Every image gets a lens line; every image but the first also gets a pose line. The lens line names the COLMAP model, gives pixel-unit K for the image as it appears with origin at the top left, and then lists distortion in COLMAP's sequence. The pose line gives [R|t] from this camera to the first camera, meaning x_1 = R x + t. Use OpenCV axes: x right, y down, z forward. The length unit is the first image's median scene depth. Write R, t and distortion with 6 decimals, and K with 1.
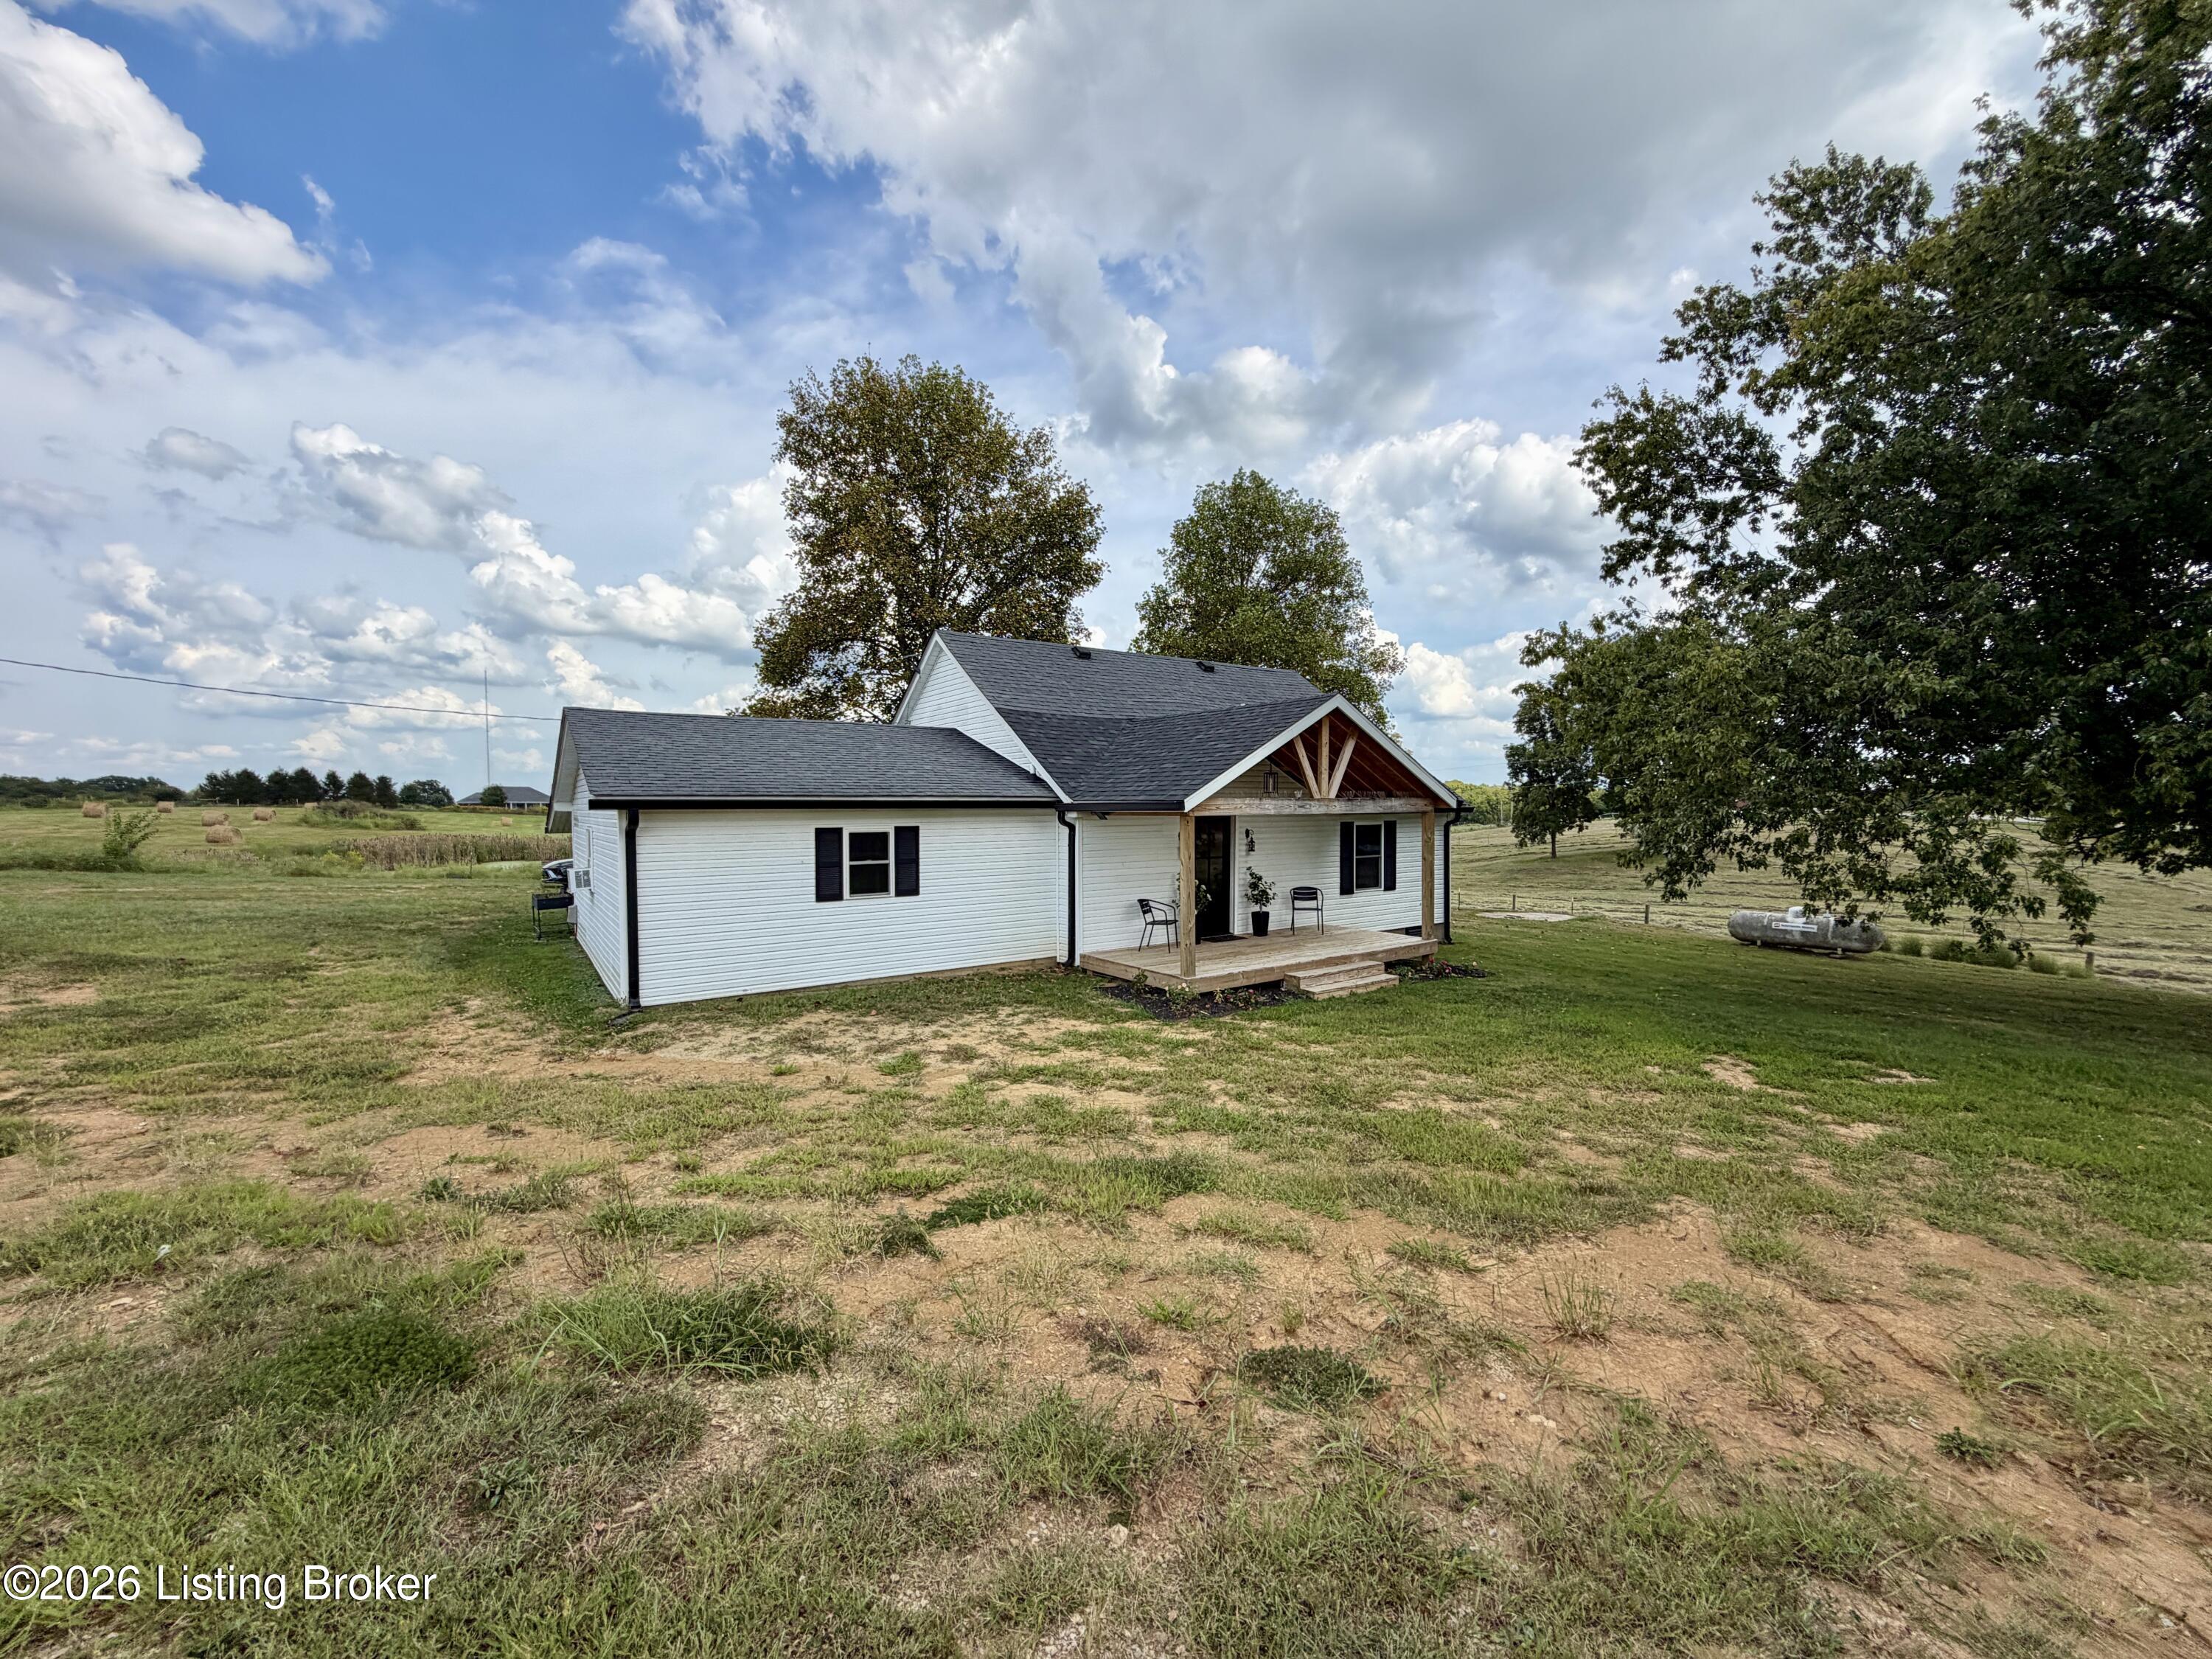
lens RADIAL K [[881.7, 0, 1128.1], [0, 881.7, 848.4], [0, 0, 1]] dist [0.006973, -0.000882]
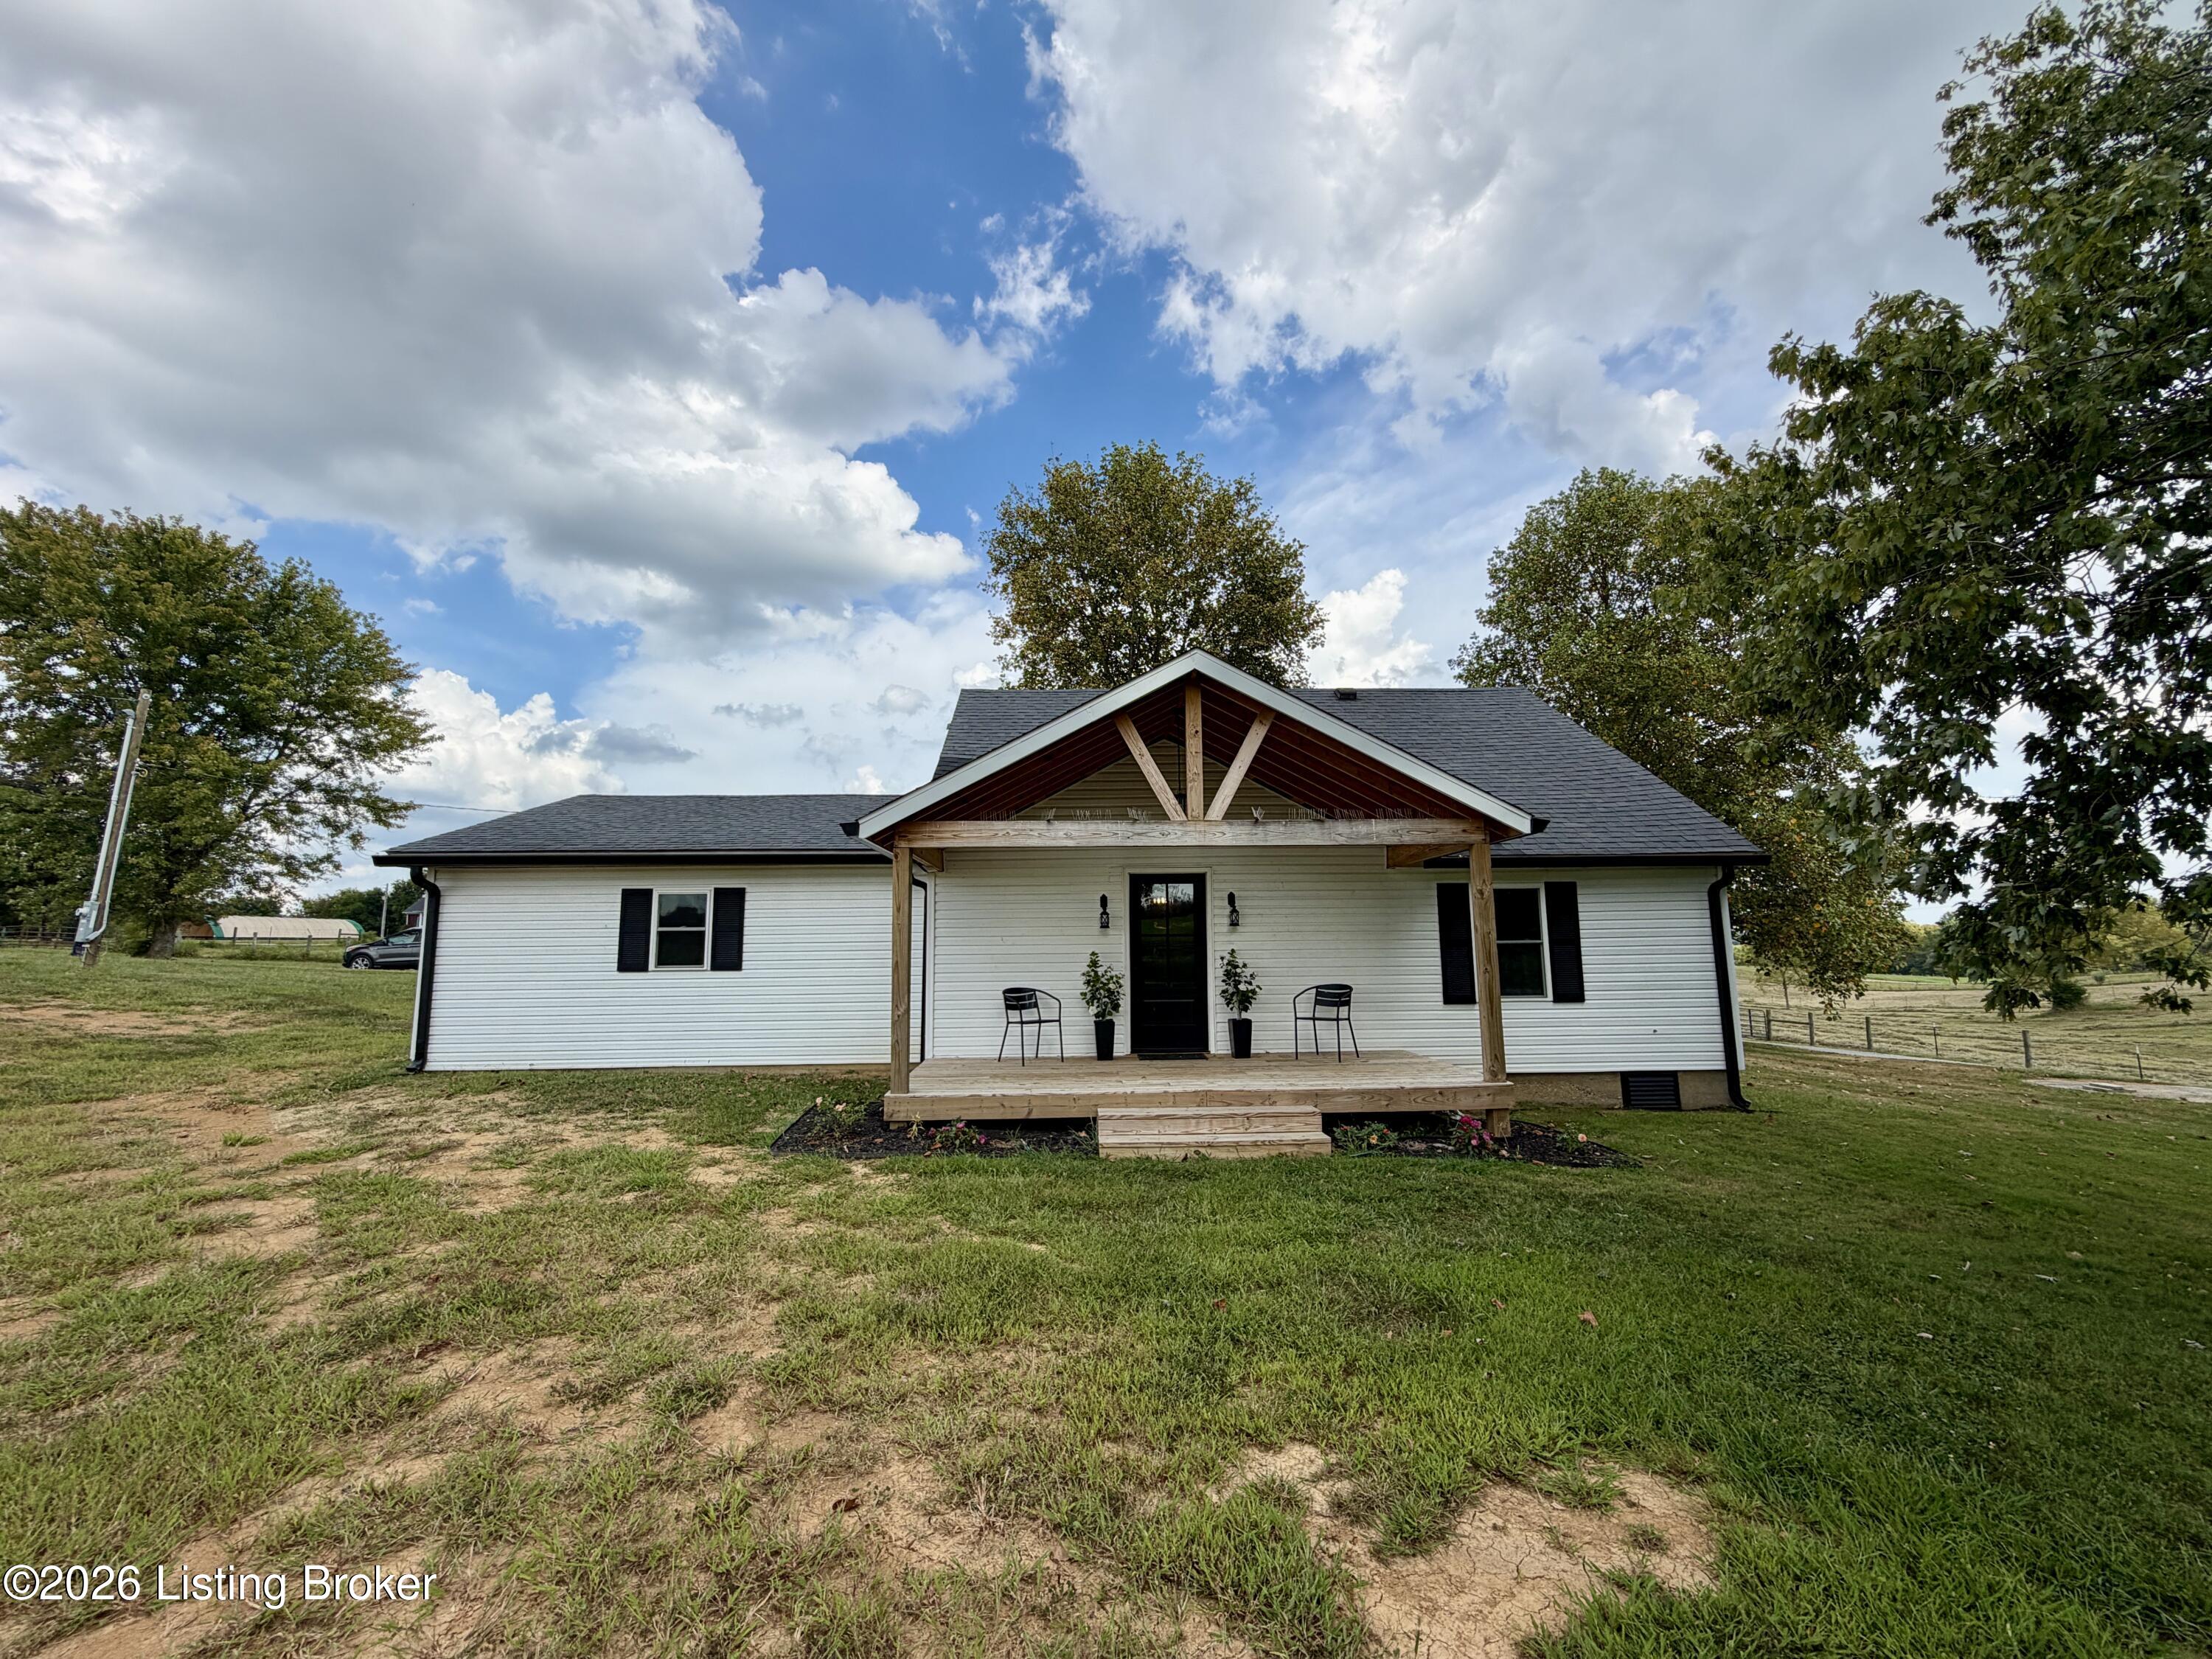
lens RADIAL K [[881.7, 0, 1099.1], [0, 881.7, 830.1], [0, 0, 1]] dist [0.006973, -0.000882]
pose [[0.834465, -0.073874, -0.546087, 0.049414], [-0.019431, 0.986413, -0.163132, 0.004980], [0.550719, 0.146739, 0.821691, 0.046363]]
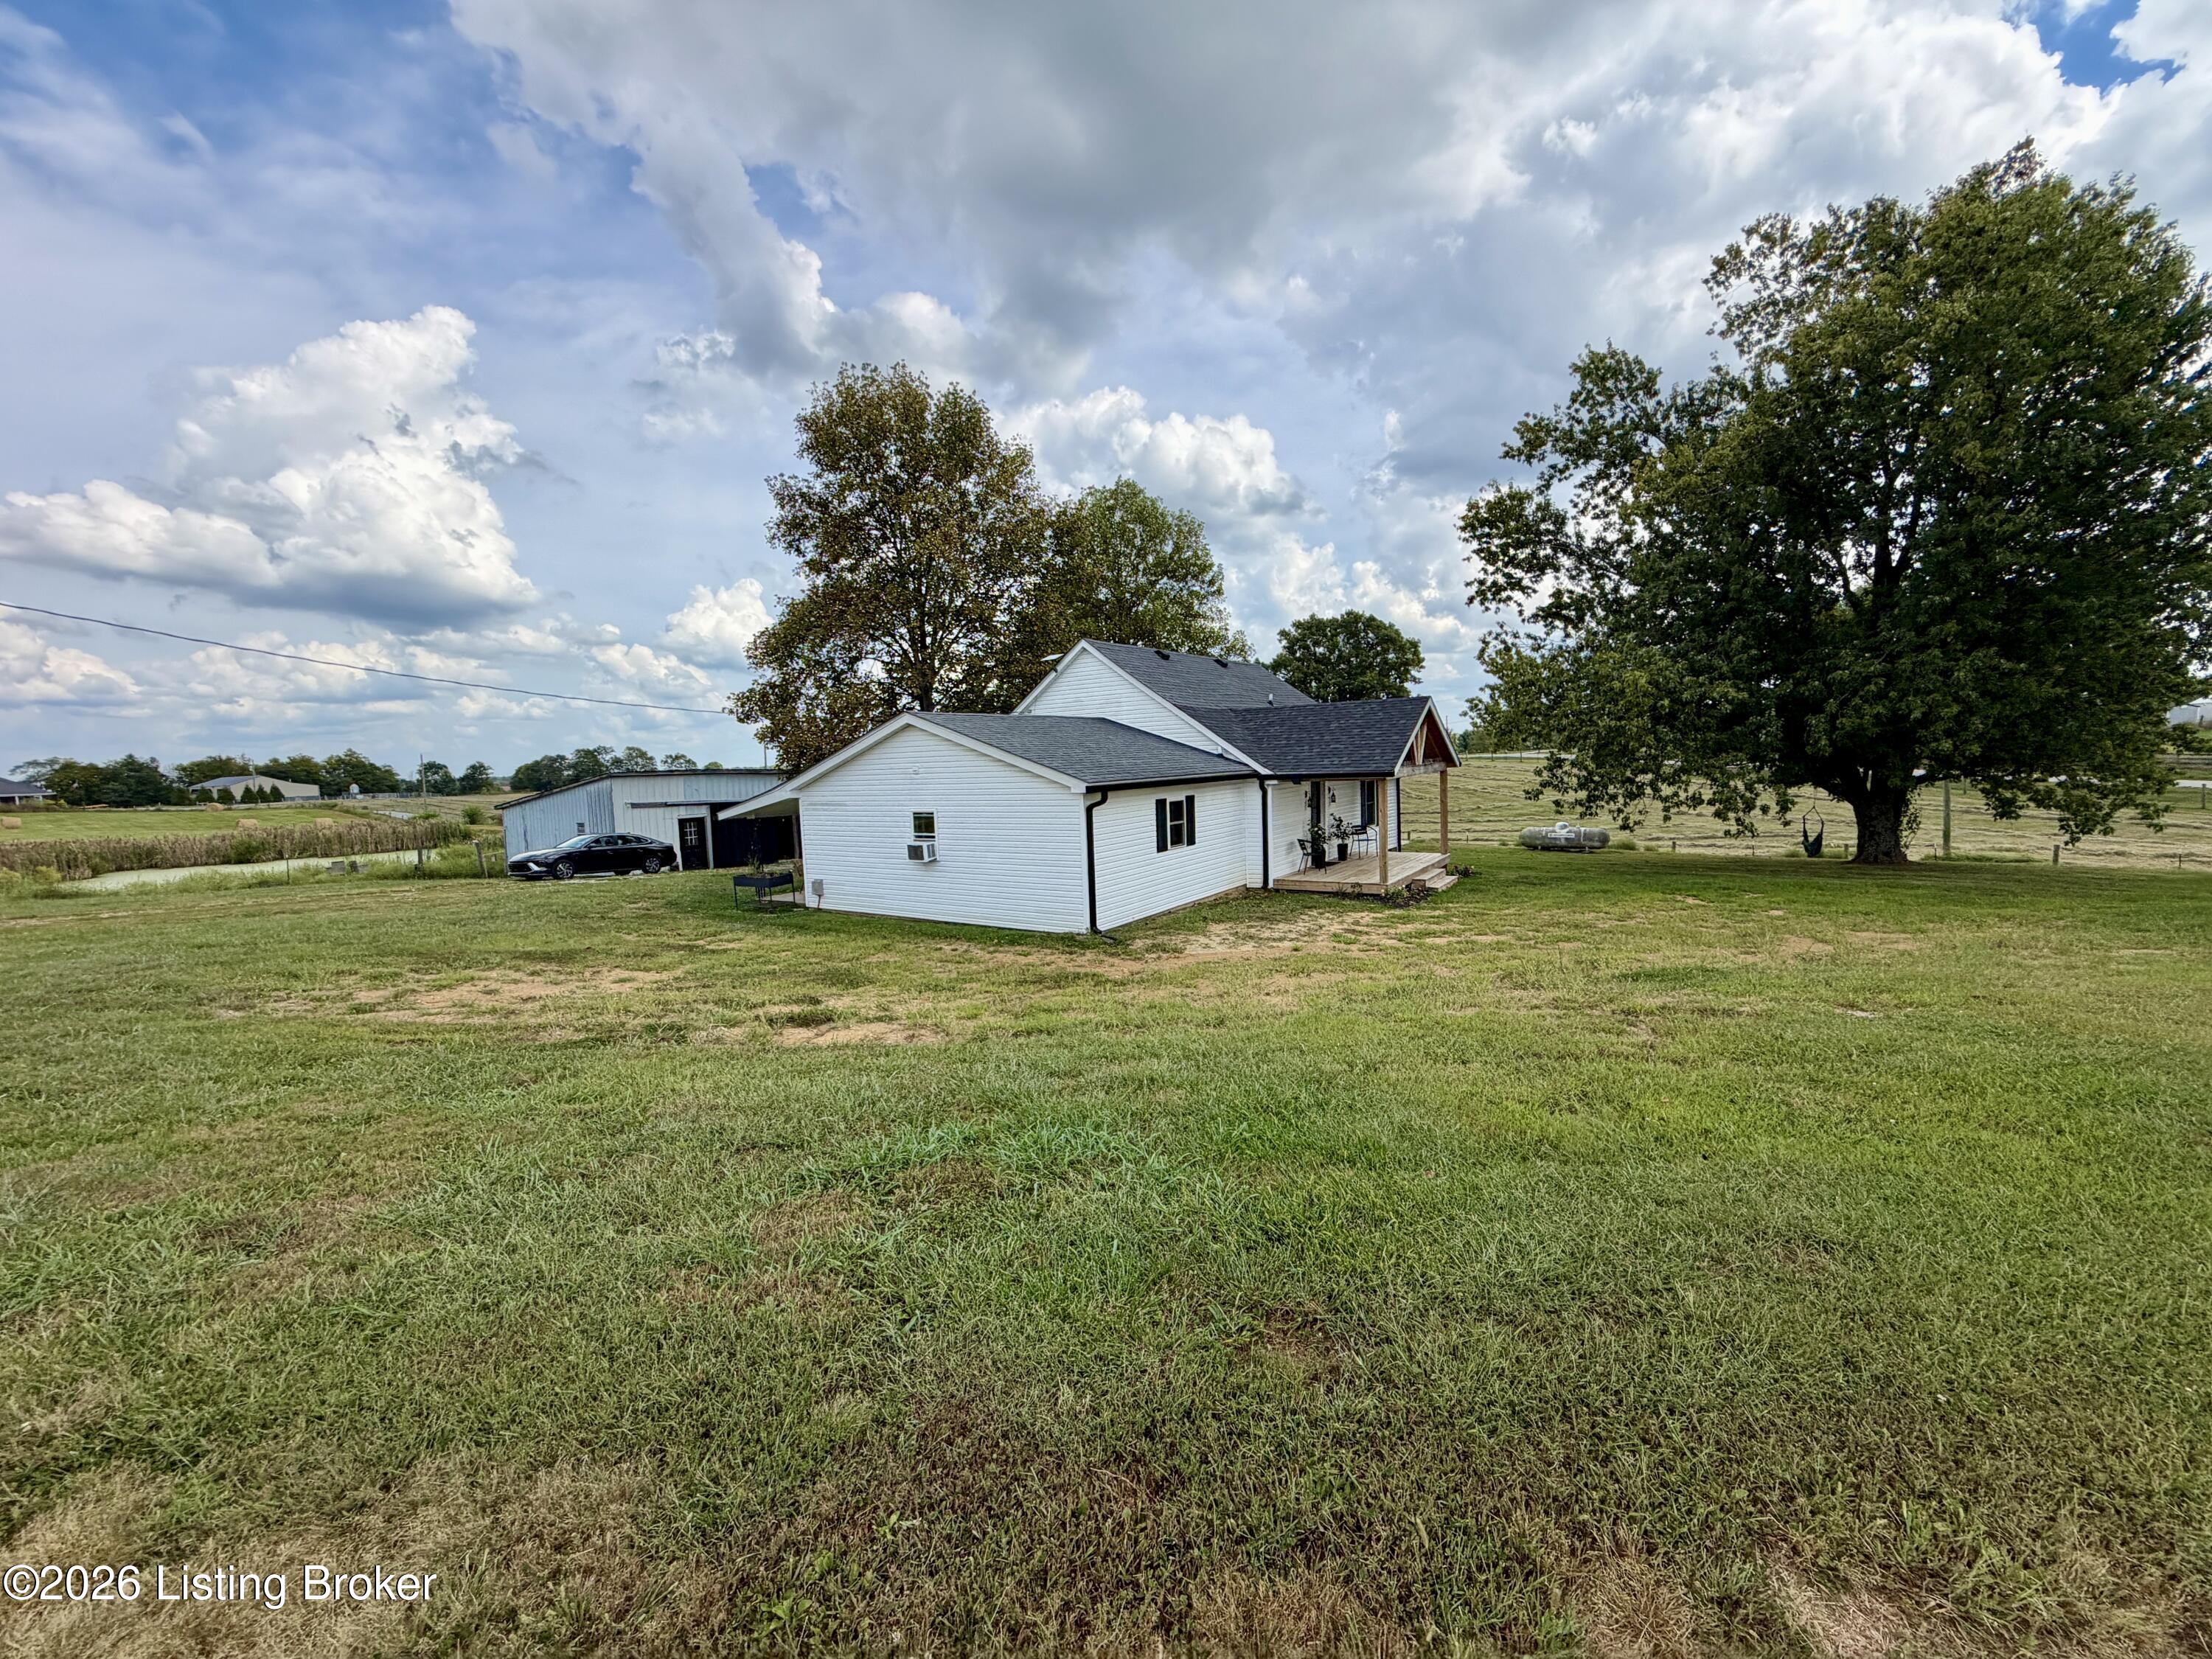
lens RADIAL K [[881.7, 0, 1115.5], [0, 881.7, 838.8], [0, 0, 1]] dist [0.006973, -0.000882]
pose [[0.938059, -0.065192, 0.340288, -0.080507], [0.052099, 0.997512, 0.047483, -0.002841], [-0.342537, -0.026813, 0.939122, -0.026727]]
